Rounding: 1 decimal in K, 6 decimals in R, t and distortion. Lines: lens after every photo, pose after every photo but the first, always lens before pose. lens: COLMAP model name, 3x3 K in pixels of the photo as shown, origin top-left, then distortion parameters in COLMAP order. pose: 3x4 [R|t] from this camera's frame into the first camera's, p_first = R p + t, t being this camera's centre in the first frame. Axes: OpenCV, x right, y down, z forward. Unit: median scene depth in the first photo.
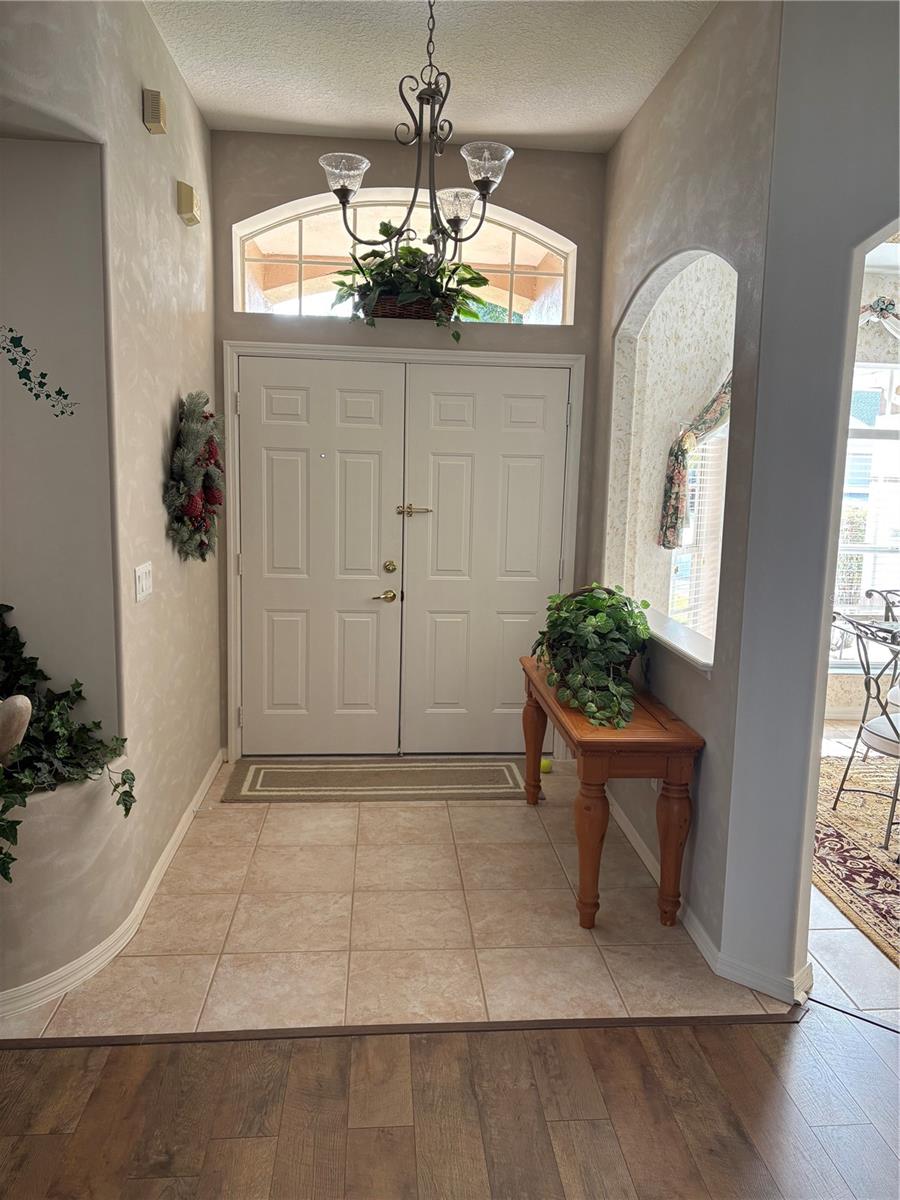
lens RADIAL K [[906.1, 0, 456.0], [0, 906.1, 595.2], [0, 0, 1]] dist [0.042316, -0.032577]
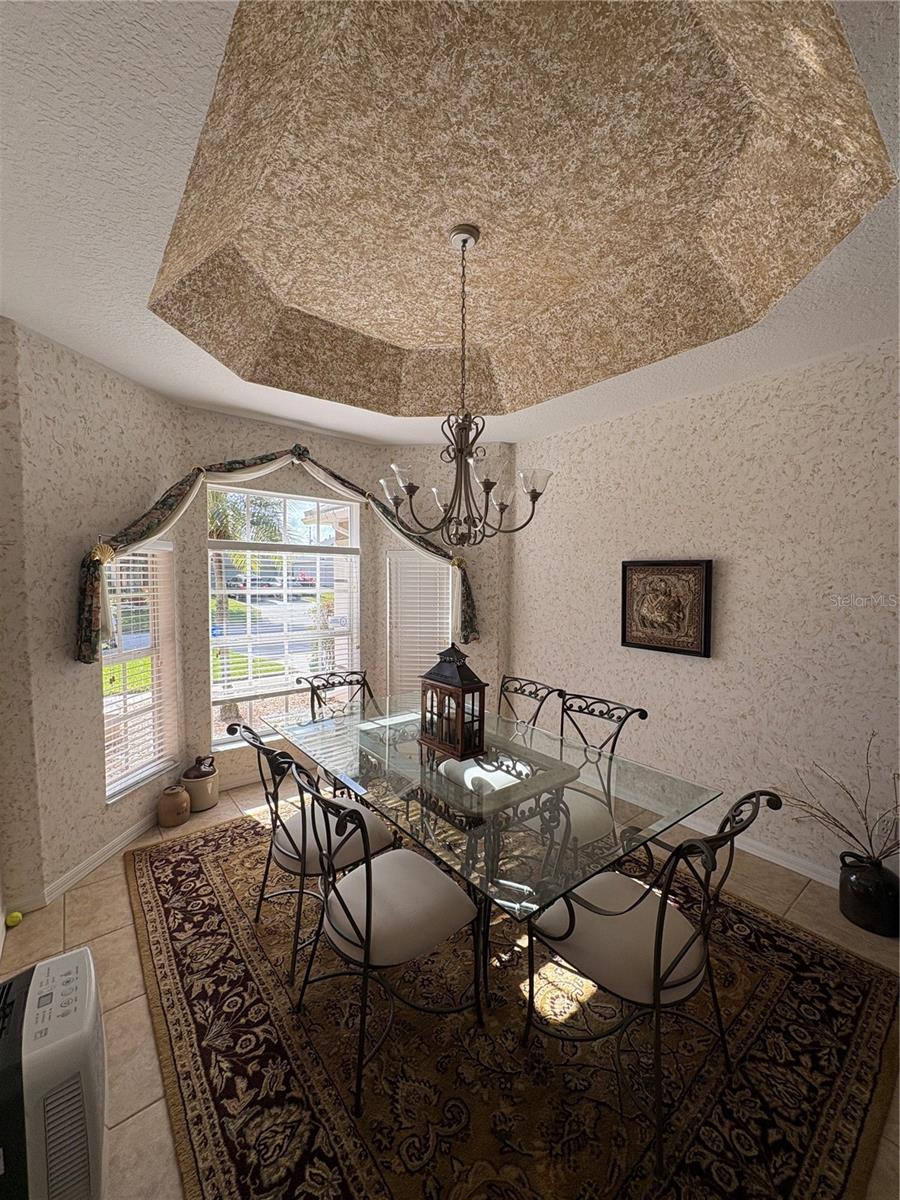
lens RADIAL K [[477.4, 0, 450.0], [0, 477.4, 599.7], [0, 0, 1]] dist [-0.000127, -0.000044]
pose [[0.831393, -0.052612, 0.553189, 0.280085], [0.098958, 0.993613, -0.054227, -0.053150], [-0.546803, 0.099827, 0.831289, 0.370395]]
